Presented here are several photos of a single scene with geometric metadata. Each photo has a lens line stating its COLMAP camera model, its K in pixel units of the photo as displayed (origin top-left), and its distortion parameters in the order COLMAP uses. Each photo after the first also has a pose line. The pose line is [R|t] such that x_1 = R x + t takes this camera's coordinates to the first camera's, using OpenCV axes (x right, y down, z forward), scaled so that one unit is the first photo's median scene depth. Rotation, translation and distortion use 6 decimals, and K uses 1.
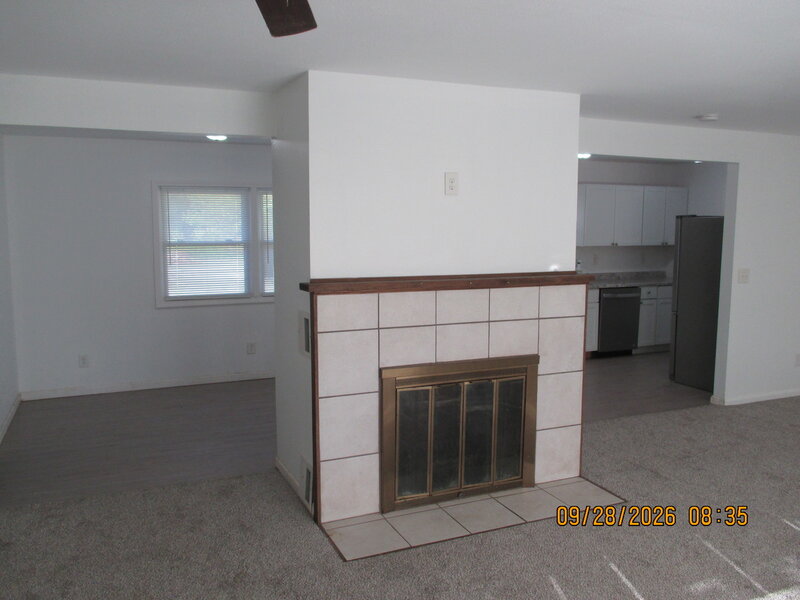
lens RADIAL K [[668.1, 0, 392.8], [0, 668.1, 295.7], [0, 0, 1]] dist [-0.031327, 0.022223]
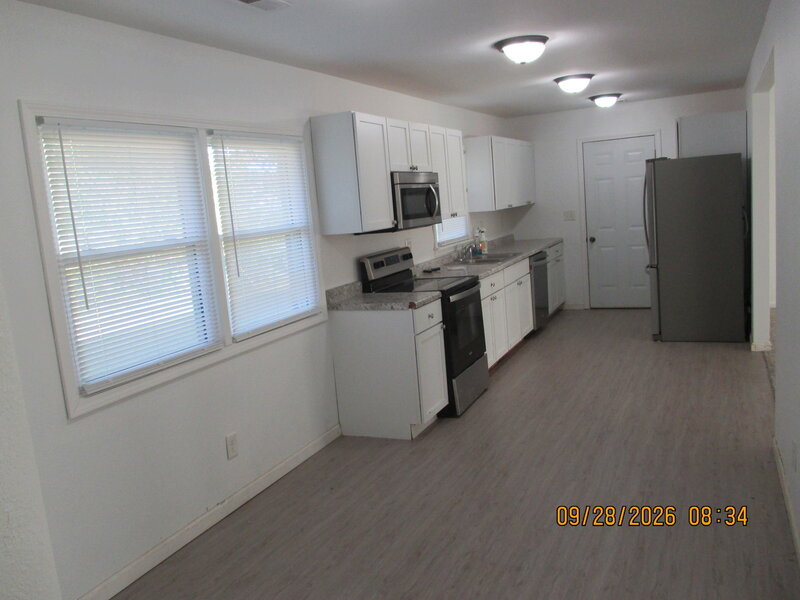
lens RADIAL K [[668.1, 0, 400.1], [0, 668.1, 296.5], [0, 0, 1]] dist [-0.031327, 0.022223]
pose [[0.749843, -0.161478, 0.641608, -0.729150], [0.159274, 0.985296, 0.061835, -0.078437], [-0.642159, 0.055825, 0.764536, 0.900679]]
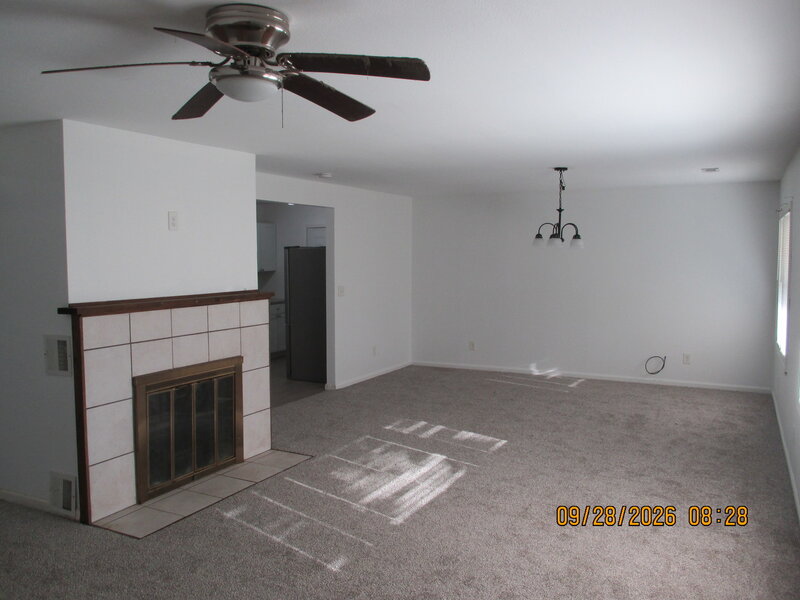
lens RADIAL K [[668.1, 0, 404.3], [0, 668.1, 295.2], [0, 0, 1]] dist [-0.031327, 0.022223]
pose [[0.768710, -0.045592, 0.637970, -0.349702], [0.075221, 0.996978, -0.019387, 0.021258], [-0.635159, 0.062892, 0.769817, -0.181821]]
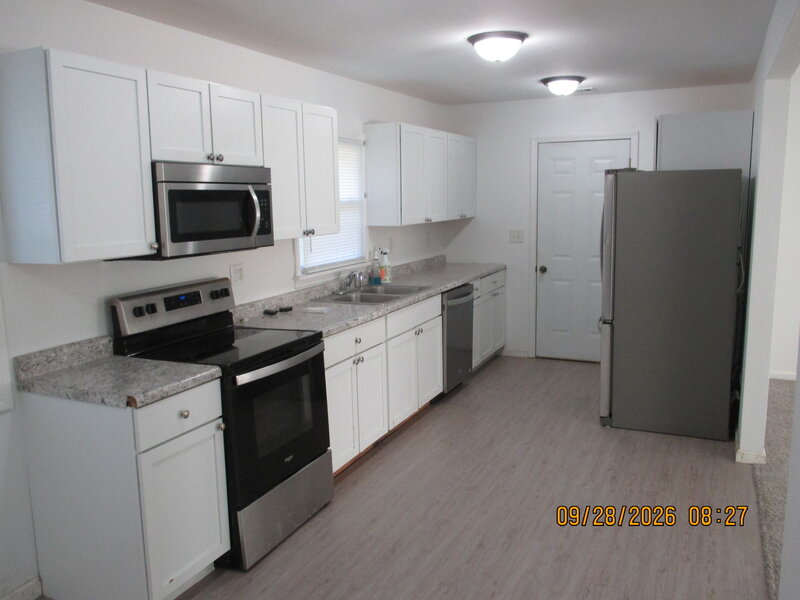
lens RADIAL K [[668.1, 0, 398.6], [0, 668.1, 300.2], [0, 0, 1]] dist [-0.031327, 0.022223]
pose [[0.754394, -0.119465, 0.645460, -0.240736], [0.094380, 0.992823, 0.073449, -0.105491], [-0.649602, 0.005509, 0.760255, 1.092980]]
